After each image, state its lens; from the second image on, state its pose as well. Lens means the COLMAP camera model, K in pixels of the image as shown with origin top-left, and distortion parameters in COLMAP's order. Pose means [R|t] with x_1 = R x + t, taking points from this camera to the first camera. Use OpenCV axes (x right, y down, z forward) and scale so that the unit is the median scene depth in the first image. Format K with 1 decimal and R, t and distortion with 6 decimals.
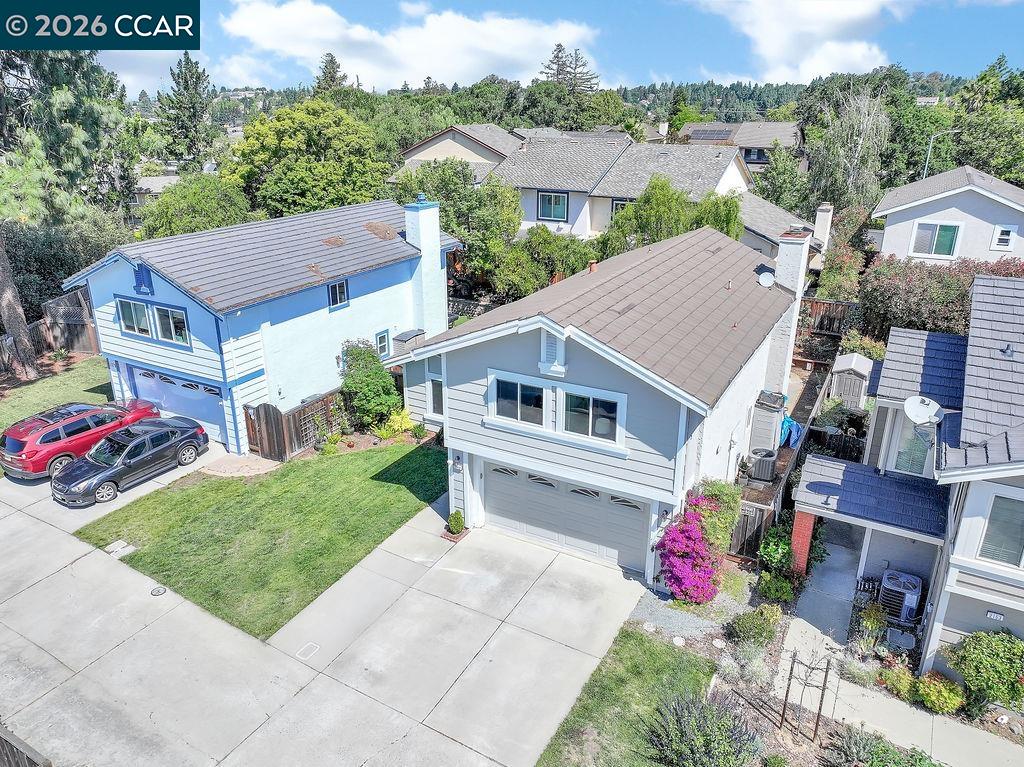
lens RADIAL K [[734.1, 0, 514.8], [0, 734.1, 377.4], [0, 0, 1]] dist [0.004929, 0.004978]
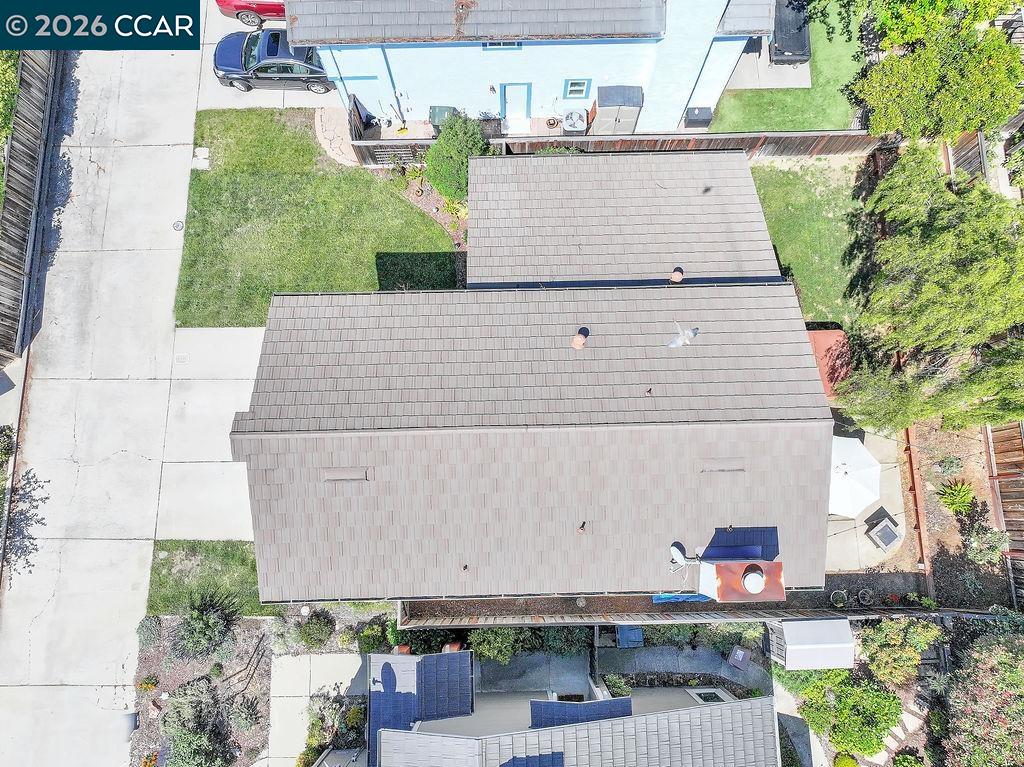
lens RADIAL K [[734.1, 0, 514.8], [0, 734.1, 377.4], [0, 0, 1]] dist [0.004929, 0.004978]
pose [[0.500049, 0.850410, -0.163567, 0.276092], [-0.301778, 0.348156, 0.887534, -0.955044], [0.811715, -0.394449, 0.430730, 0.757340]]
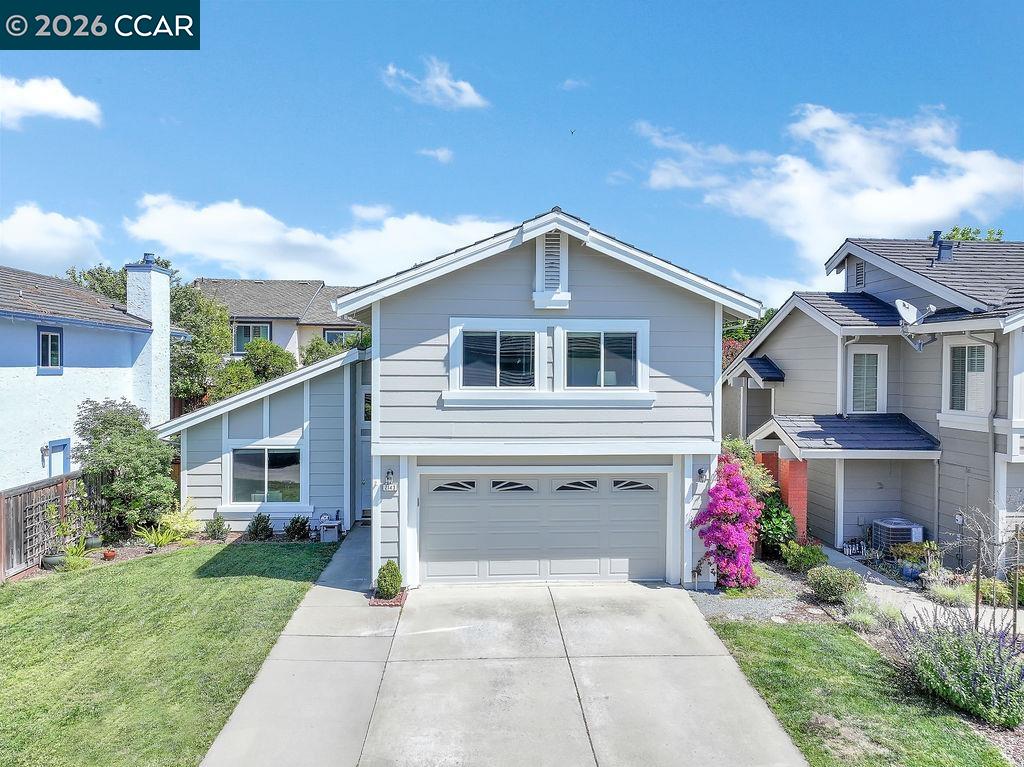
lens RADIAL K [[734.1, 0, 514.8], [0, 734.1, 377.4], [0, 0, 1]] dist [0.004929, 0.004978]
pose [[0.838044, -0.004991, 0.545581, -0.355003], [0.187137, 0.941929, -0.278836, 0.240675], [-0.512506, 0.335775, 0.790311, 0.385804]]
